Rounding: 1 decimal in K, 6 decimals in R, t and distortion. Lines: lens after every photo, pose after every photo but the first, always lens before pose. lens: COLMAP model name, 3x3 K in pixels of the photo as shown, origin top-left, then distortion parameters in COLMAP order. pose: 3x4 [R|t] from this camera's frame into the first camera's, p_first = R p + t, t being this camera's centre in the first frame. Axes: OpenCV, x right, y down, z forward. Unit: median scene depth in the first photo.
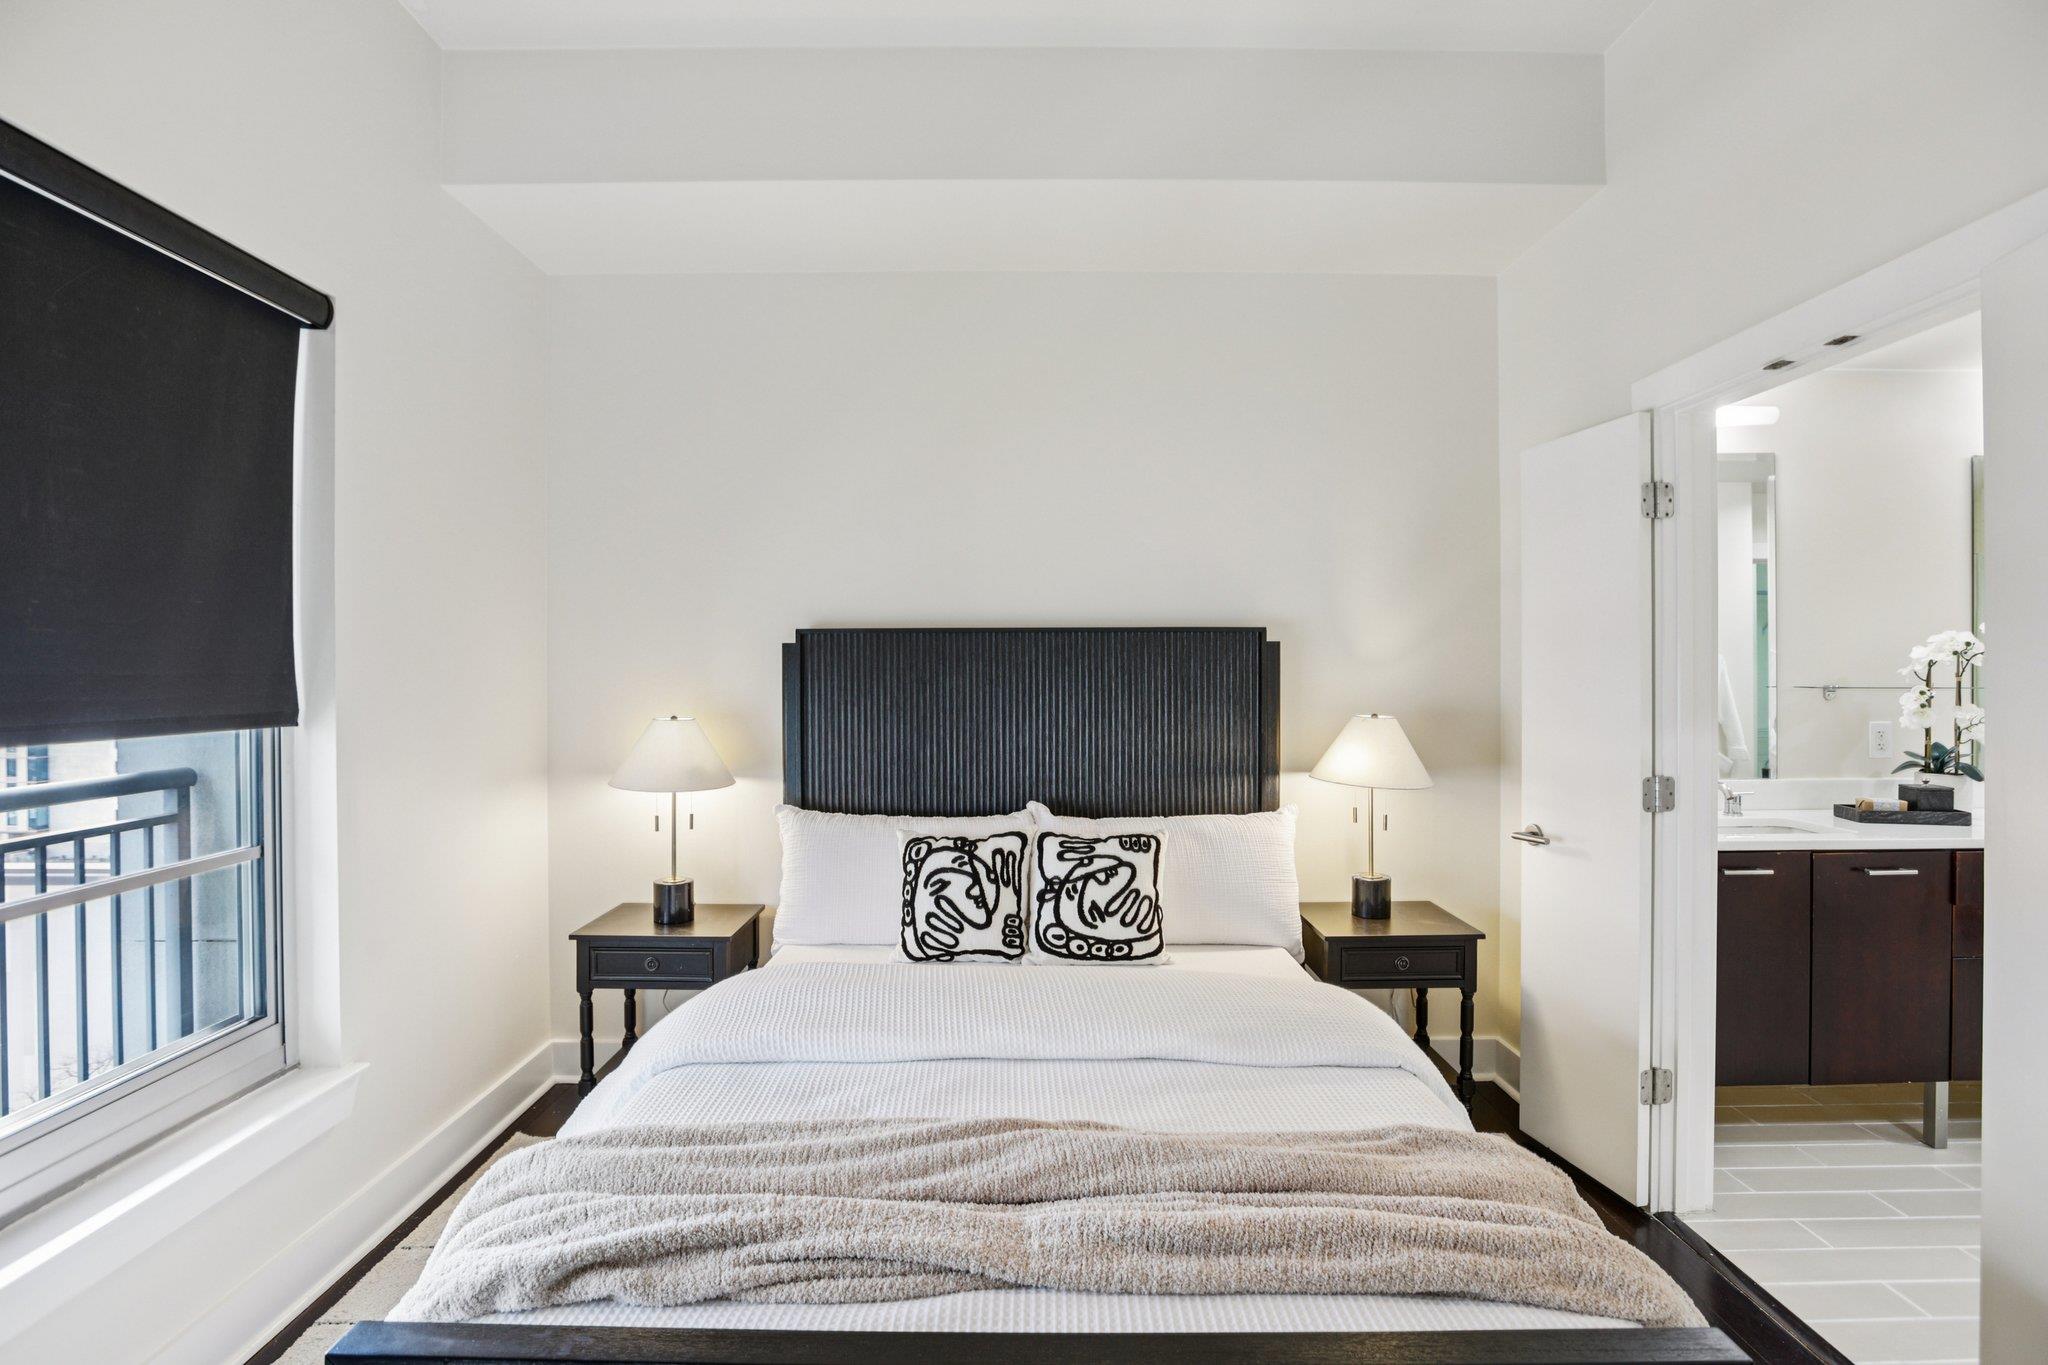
lens RADIAL K [[964.2, 0, 1021.0], [0, 964.2, 677.6], [0, 0, 1]] dist [-0.060960, 0.025688]
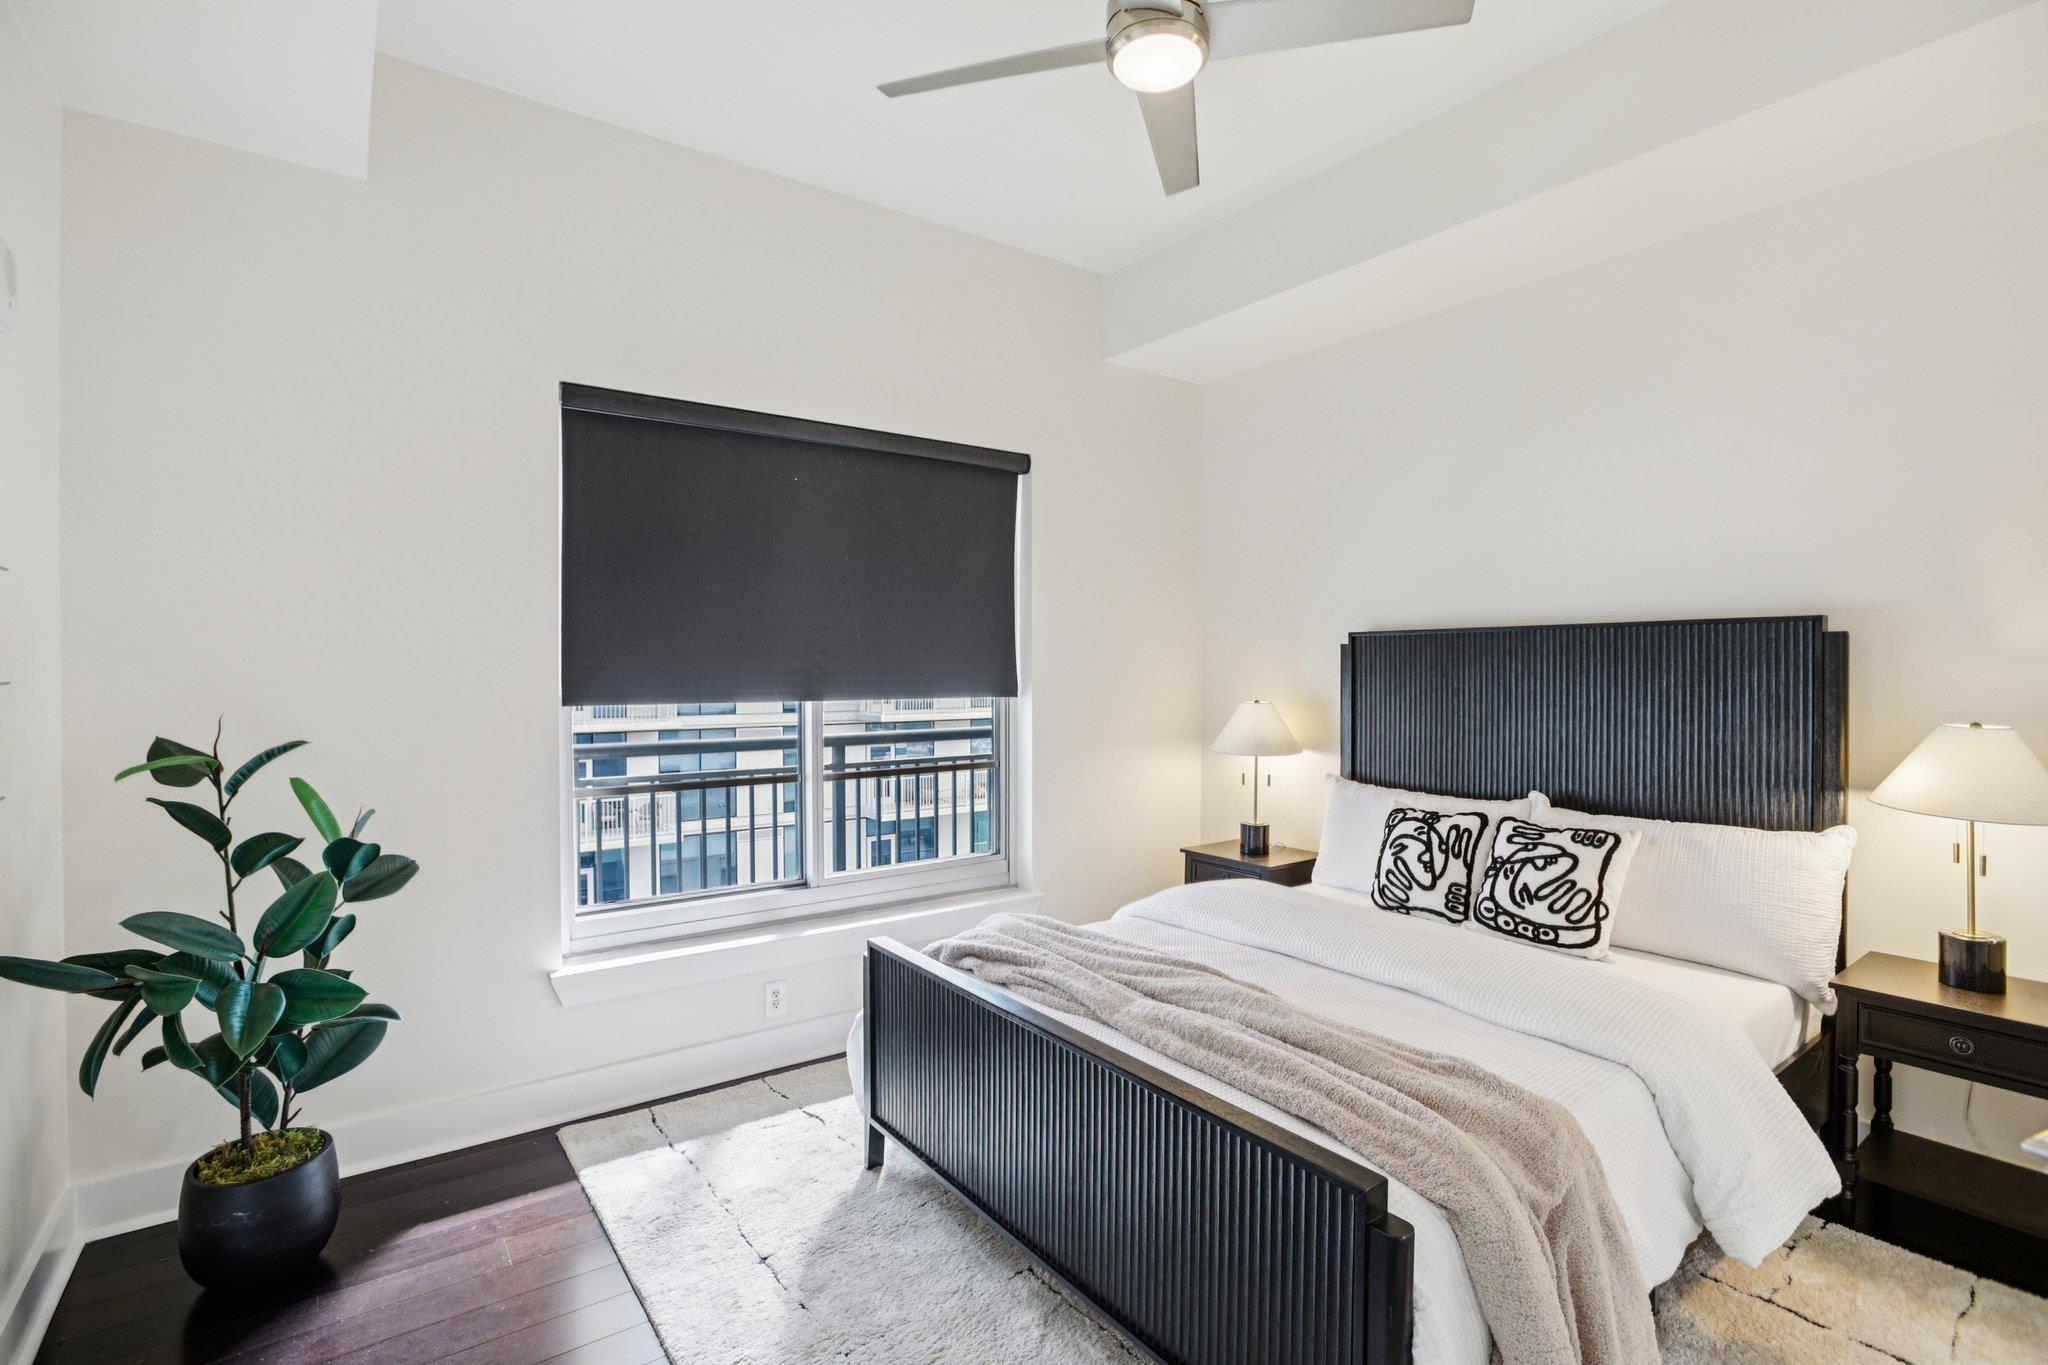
lens RADIAL K [[964.2, 0, 1021.0], [0, 964.2, 677.6], [0, 0, 1]] dist [-0.060960, 0.025688]
pose [[0.587391, 0.009263, -0.809250, 0.586836], [-0.006530, 0.999956, 0.006706, 0.001971], [0.809277, 0.001345, 0.587426, -0.064812]]
